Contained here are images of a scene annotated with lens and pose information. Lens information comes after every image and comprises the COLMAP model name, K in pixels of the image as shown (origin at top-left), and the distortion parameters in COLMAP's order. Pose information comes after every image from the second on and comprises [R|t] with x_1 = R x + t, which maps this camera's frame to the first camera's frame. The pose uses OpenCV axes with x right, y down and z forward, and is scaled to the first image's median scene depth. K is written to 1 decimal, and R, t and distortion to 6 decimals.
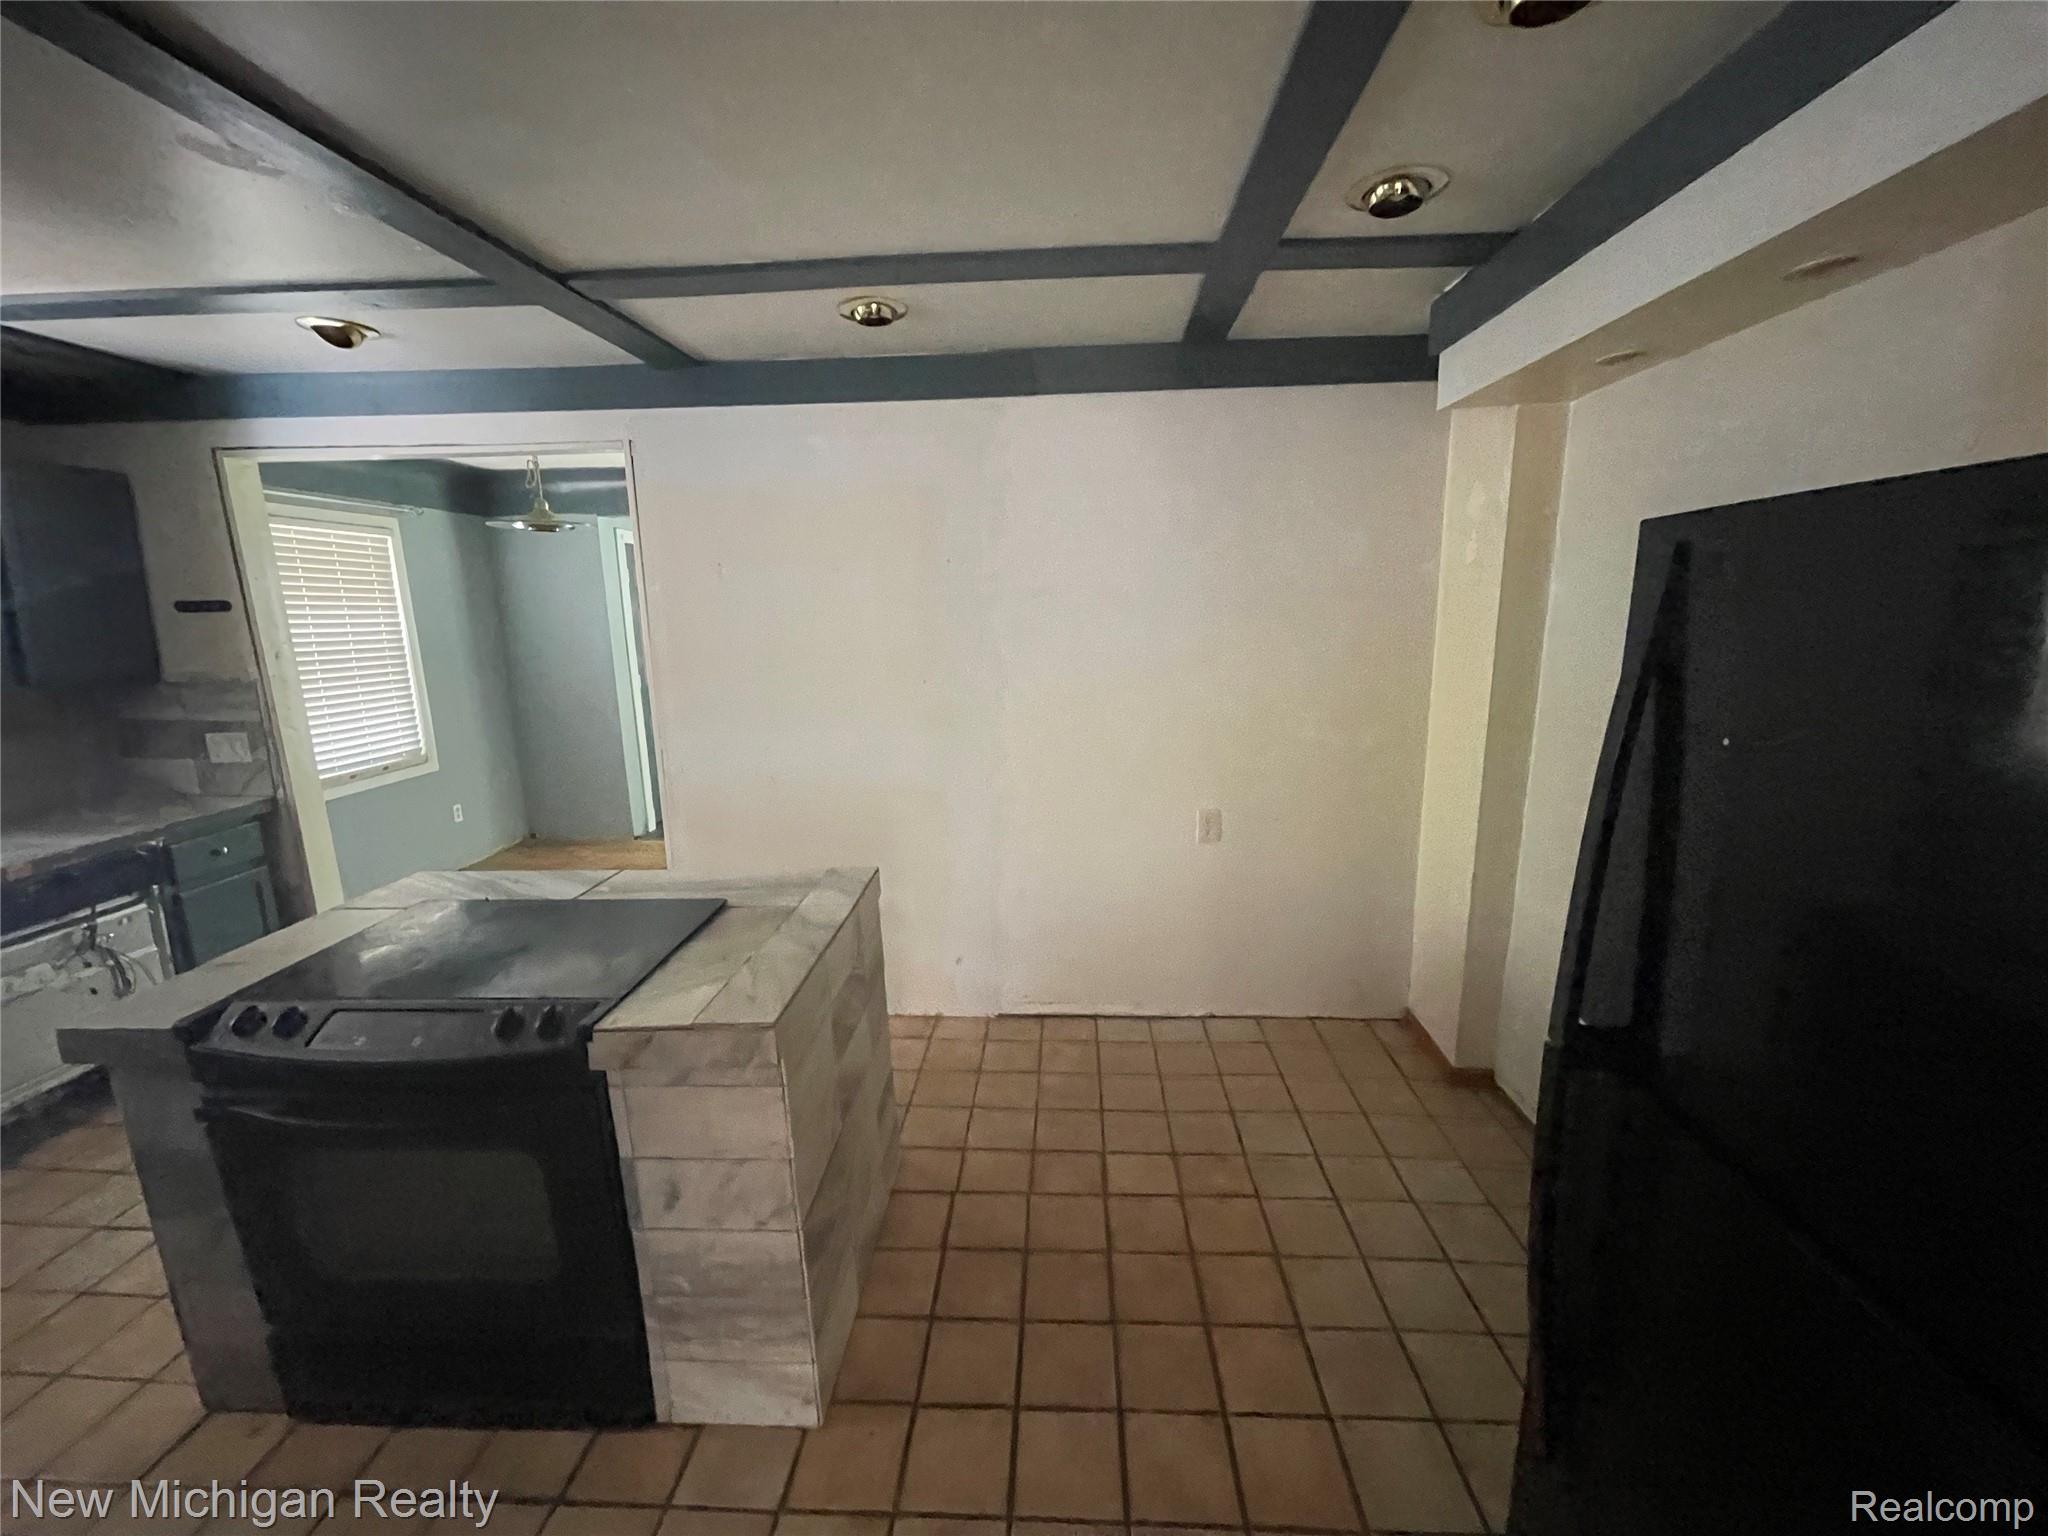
lens RADIAL K [[827.5, 0, 1014.1], [0, 827.5, 764.8], [0, 0, 1]] dist [0.000595, 0.000112]
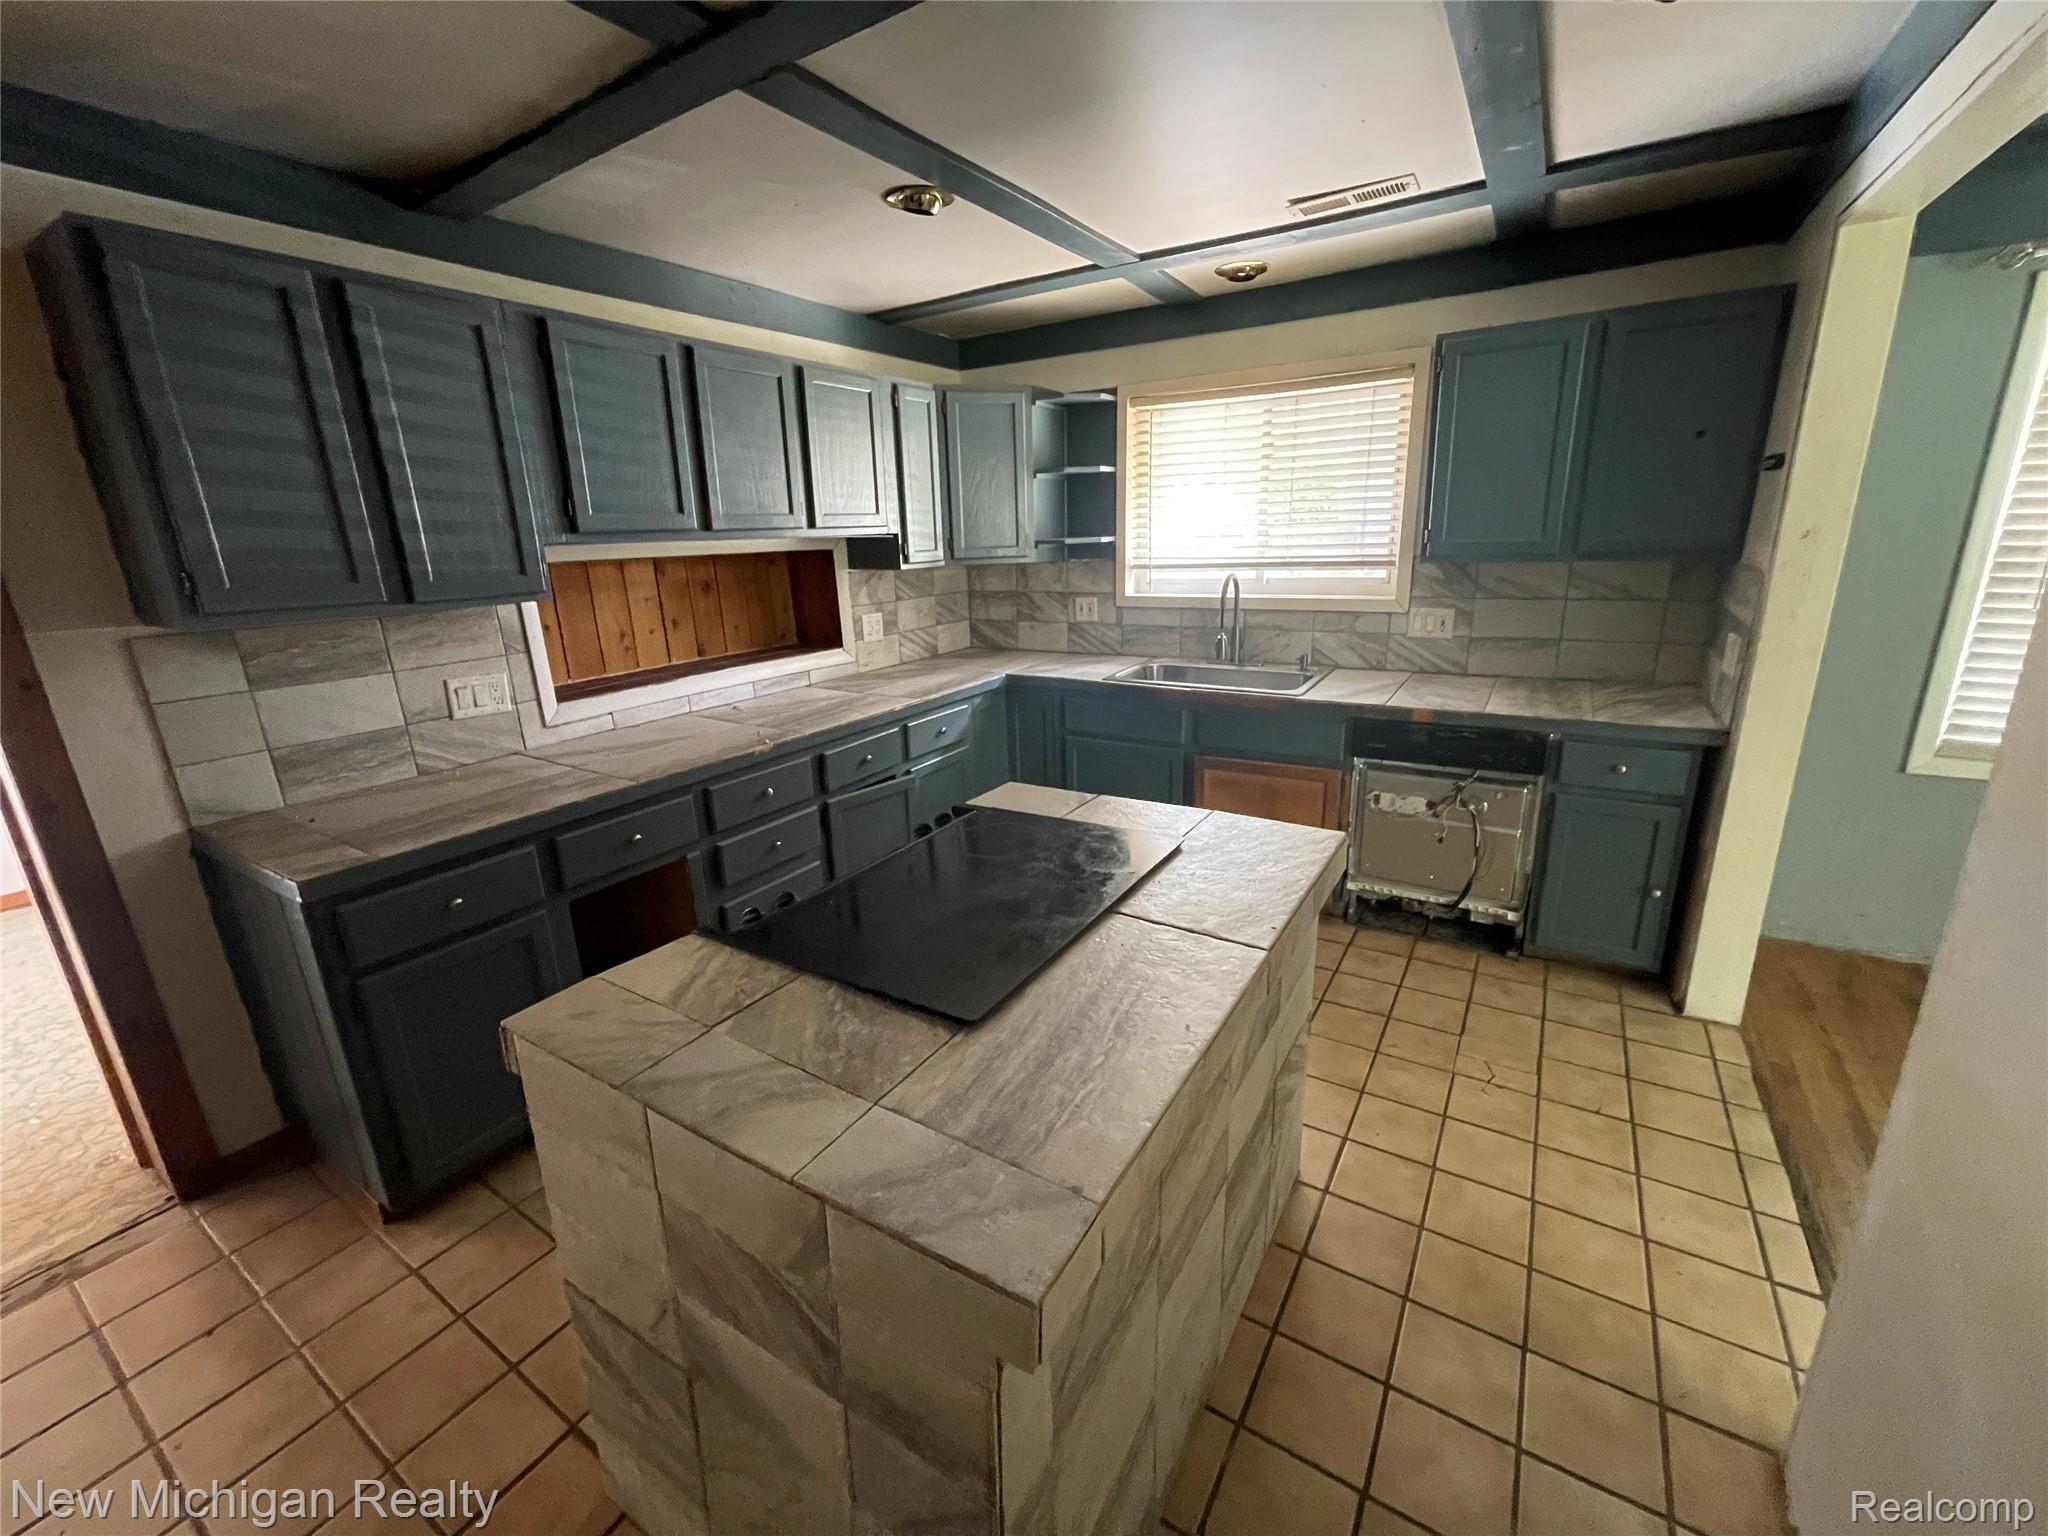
lens RADIAL K [[827.5, 0, 1014.1], [0, 827.5, 764.8], [0, 0, 1]] dist [0.000595, 0.000112]
pose [[-0.486113, 0.282699, -0.826907, 0.042442], [-0.122106, 0.914976, 0.384589, -0.164351], [0.865323, 0.287924, -0.410262, 0.901425]]
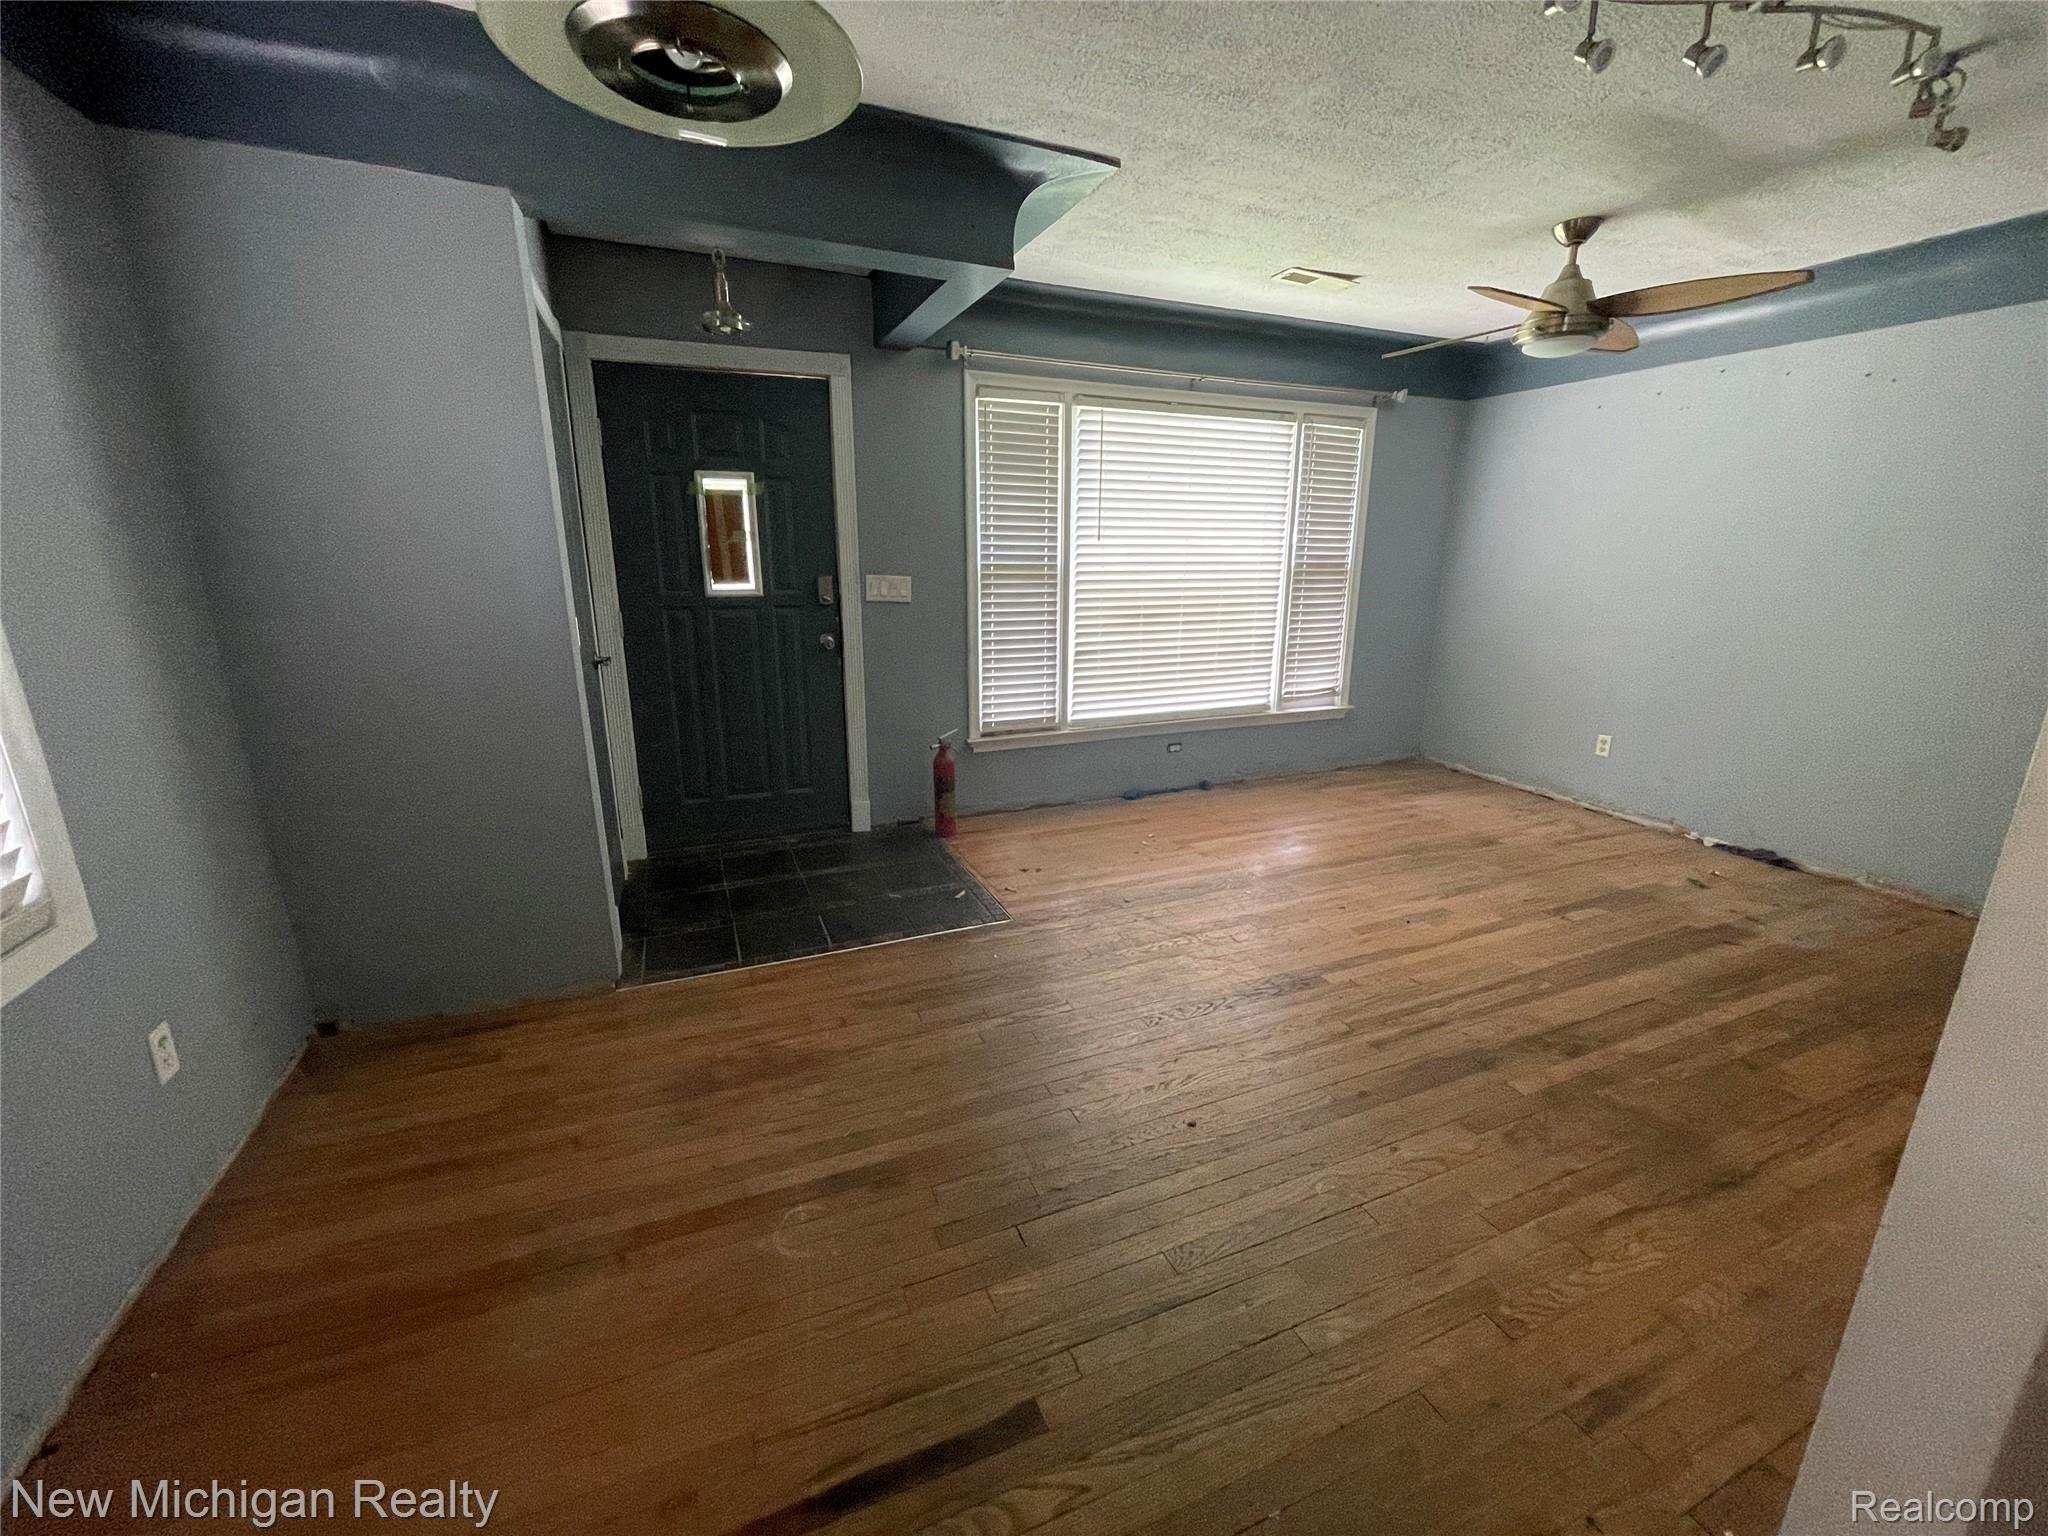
lens RADIAL K [[825.1, 0, 1020.3], [0, 825.1, 763.6], [0, 0, 1]] dist [-0.000268, 0.000388]
pose [[0.895615, -0.084763, 0.436679, -0.956010], [0.060072, 0.995731, 0.070075, -0.104666], [-0.440755, -0.036528, 0.896884, 1.077849]]
